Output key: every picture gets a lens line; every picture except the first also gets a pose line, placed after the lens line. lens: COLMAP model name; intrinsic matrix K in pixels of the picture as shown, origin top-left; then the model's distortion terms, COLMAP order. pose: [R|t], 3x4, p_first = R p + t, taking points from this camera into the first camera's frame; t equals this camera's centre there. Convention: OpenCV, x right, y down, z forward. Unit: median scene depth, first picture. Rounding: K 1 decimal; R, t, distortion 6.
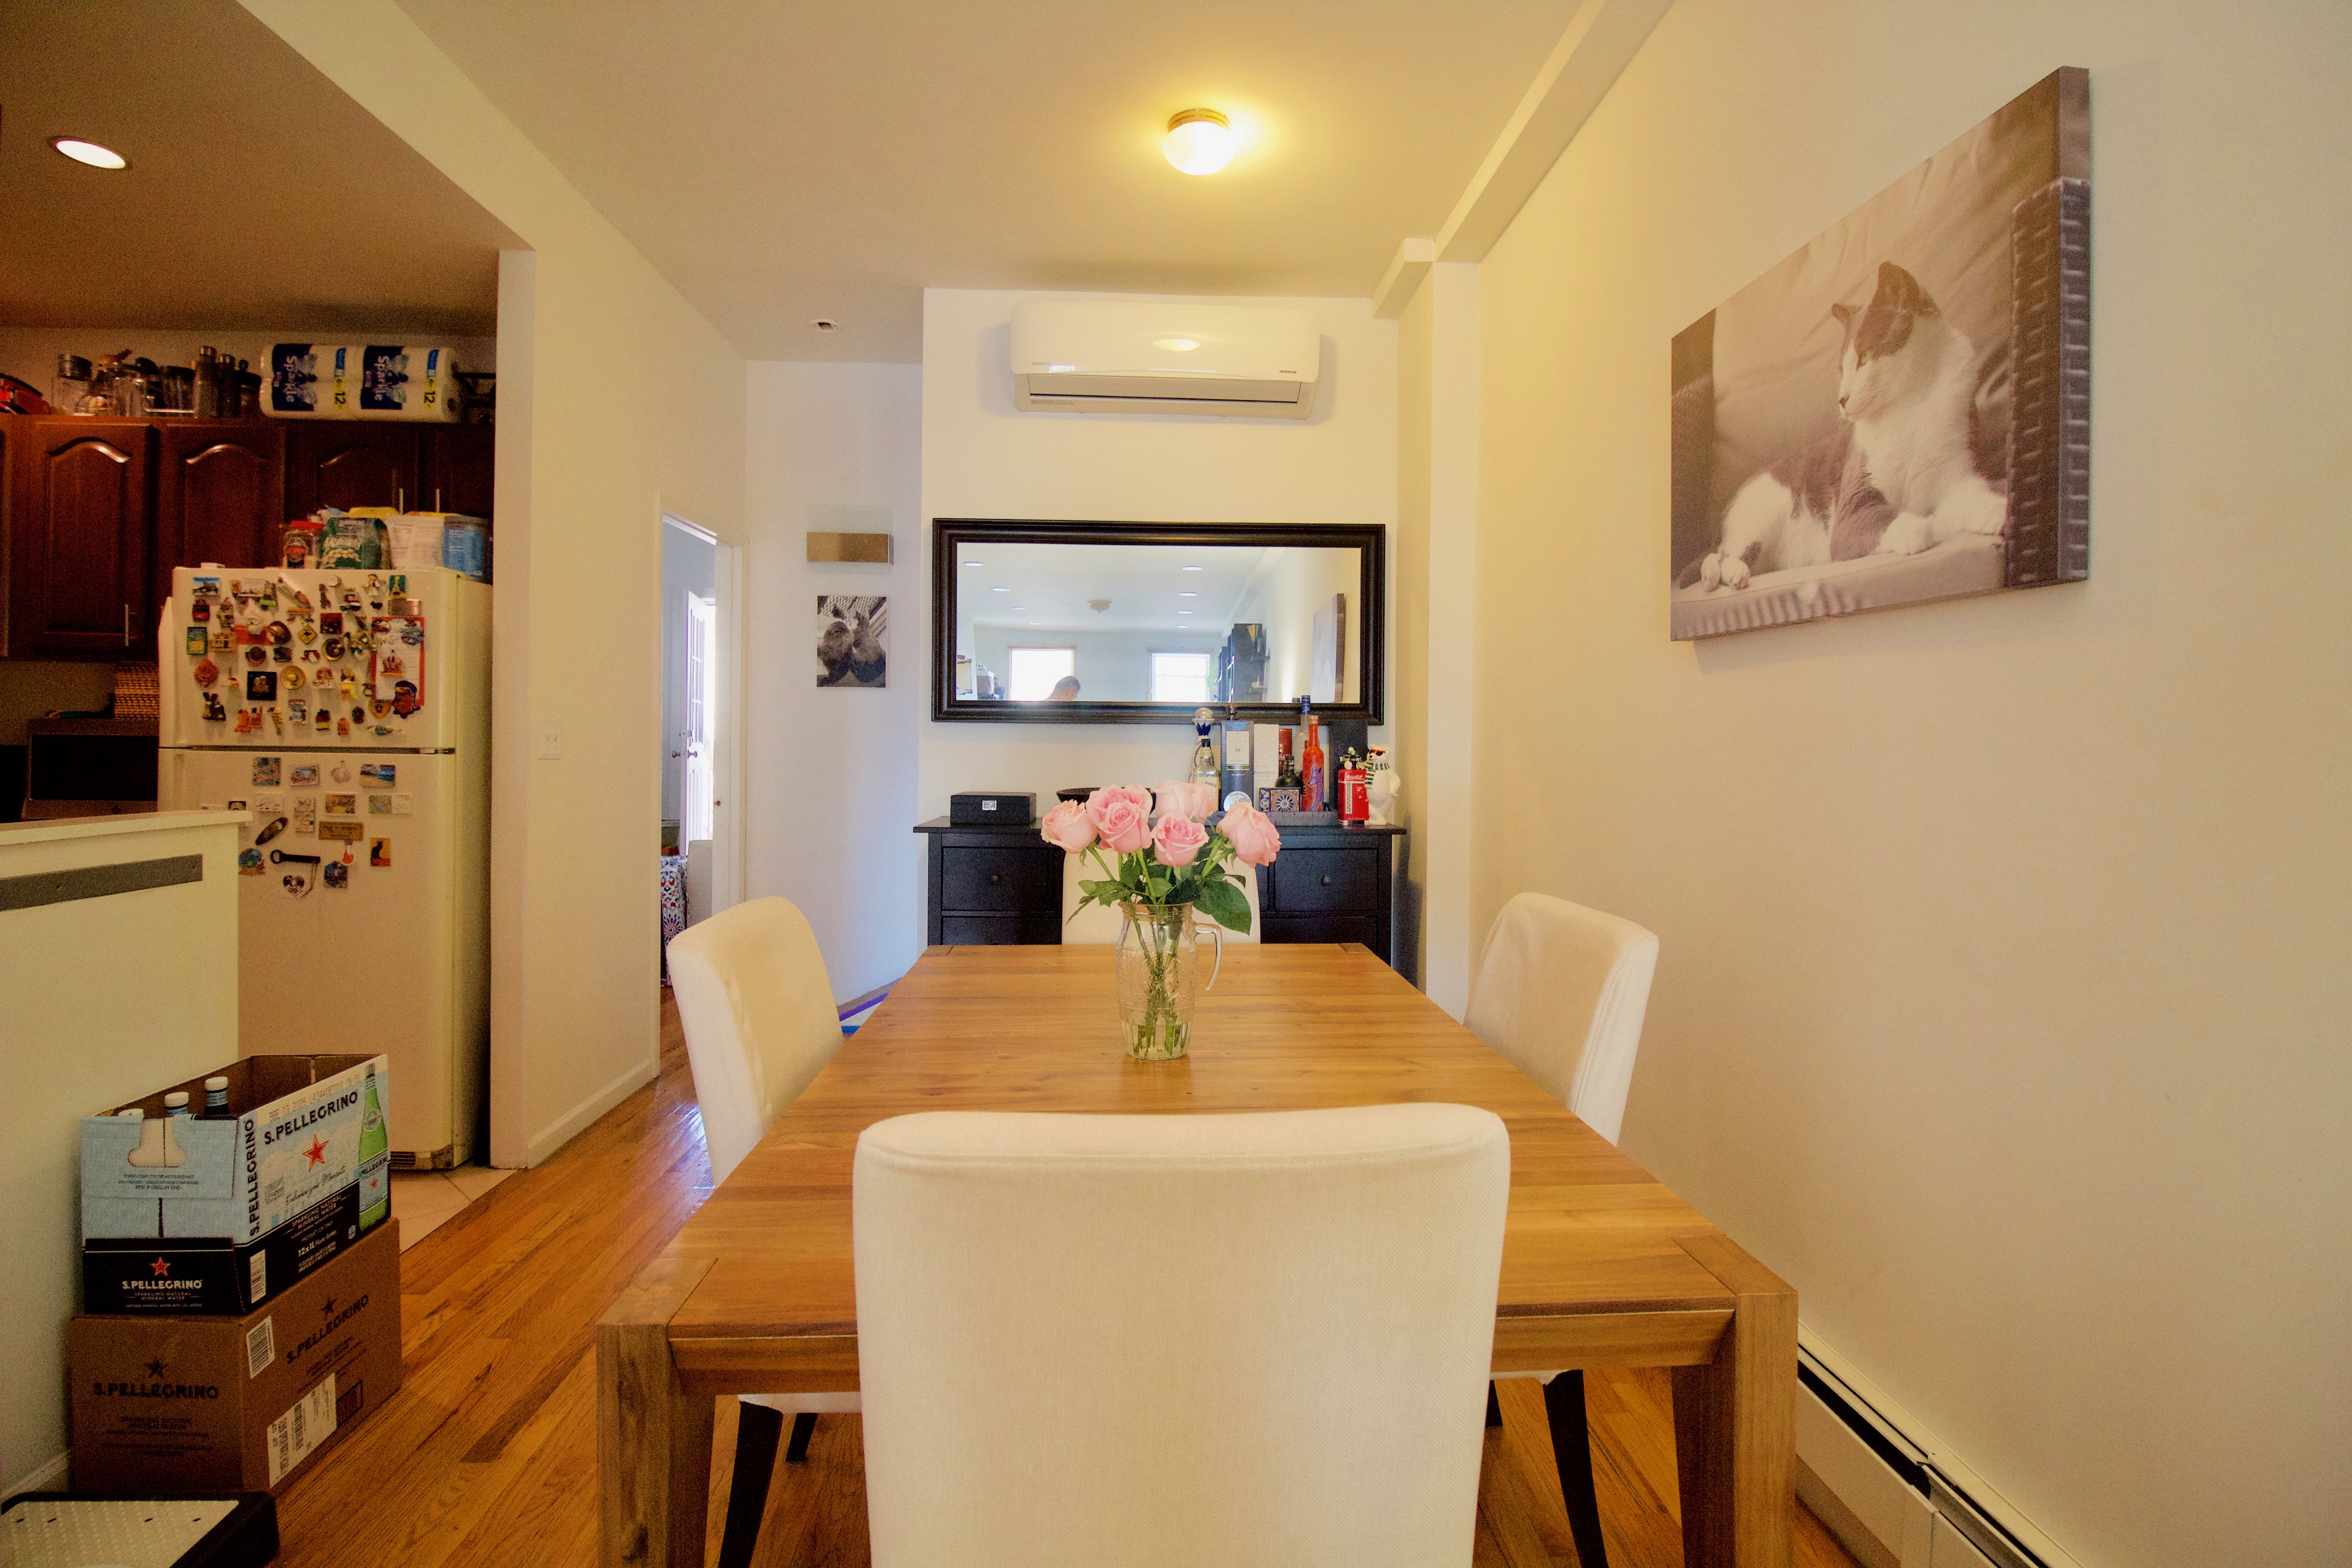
lens RADIAL K [[1107.7, 0, 1176.3], [0, 1107.7, 746.0], [0, 0, 1]] dist [0.000730, -0.013363]
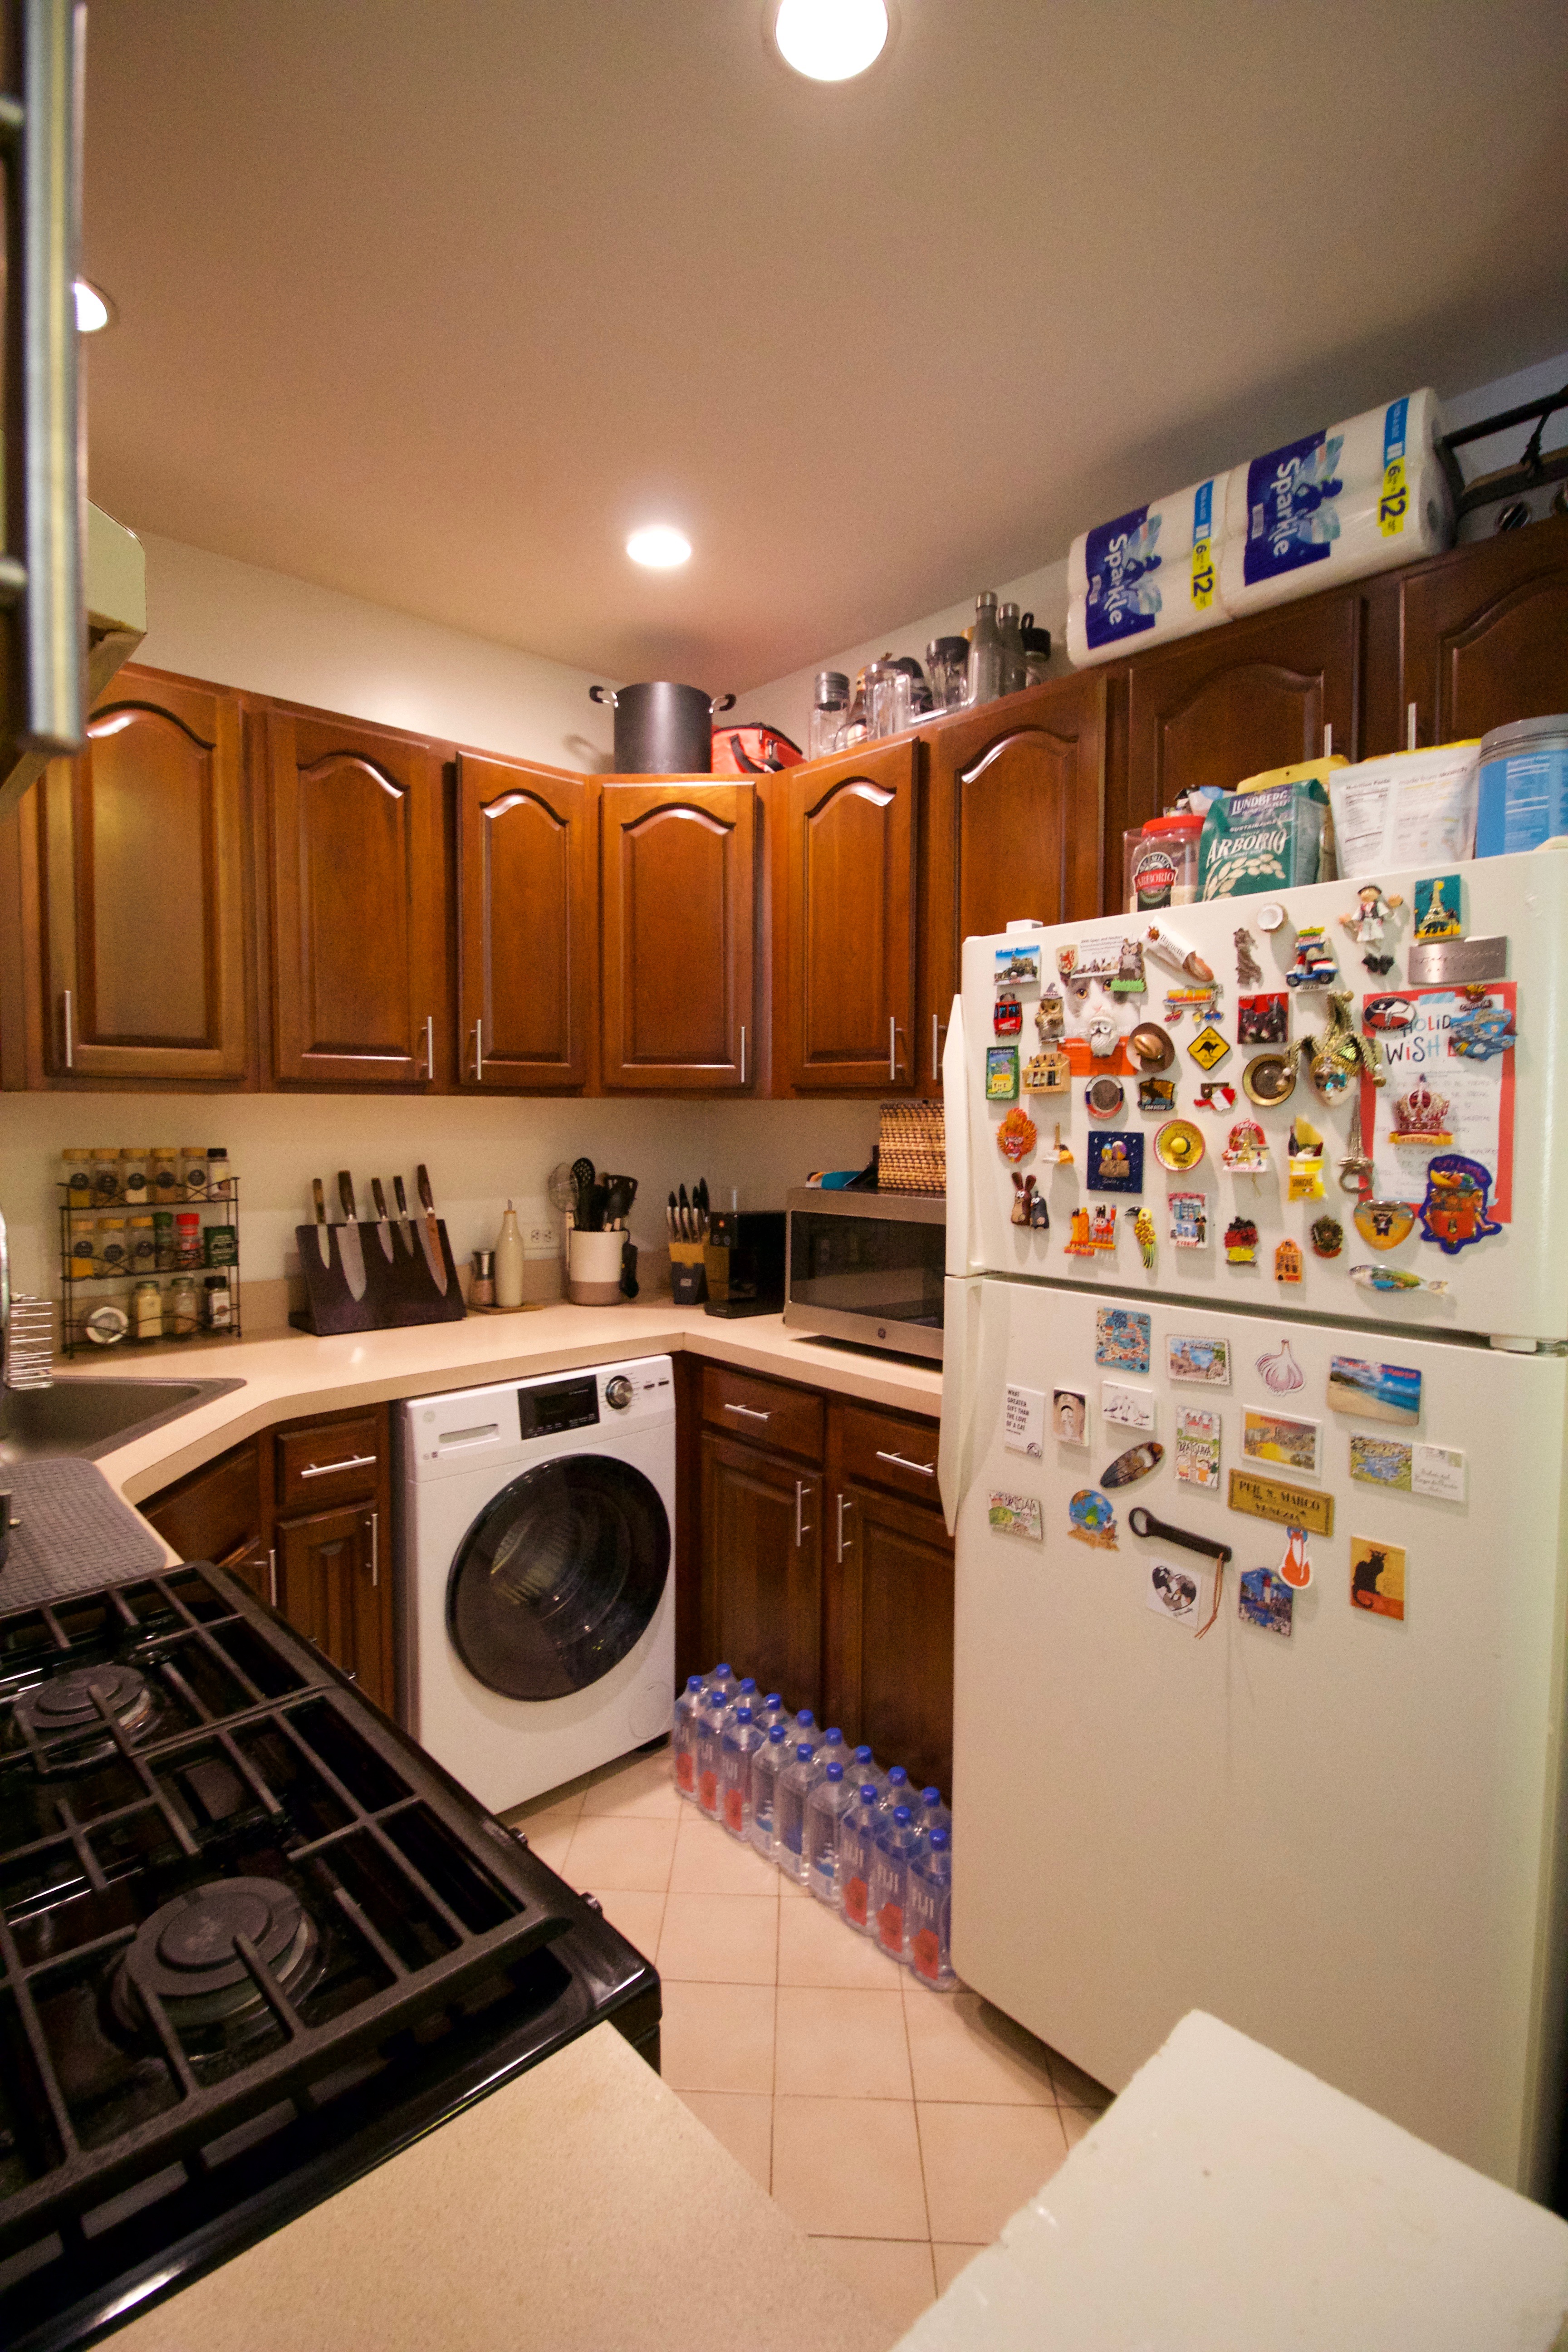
lens RADIAL K [[1092.2, 0, 755.9], [0, 1092.2, 1170.1], [0, 0, 1]] dist [0.001505, -0.015241]
pose [[0.639594, 0.024805, -0.768312, -0.564853], [0.007480, 0.999231, 0.038487, -0.070342], [0.768676, -0.030363, 0.638917, 0.576177]]
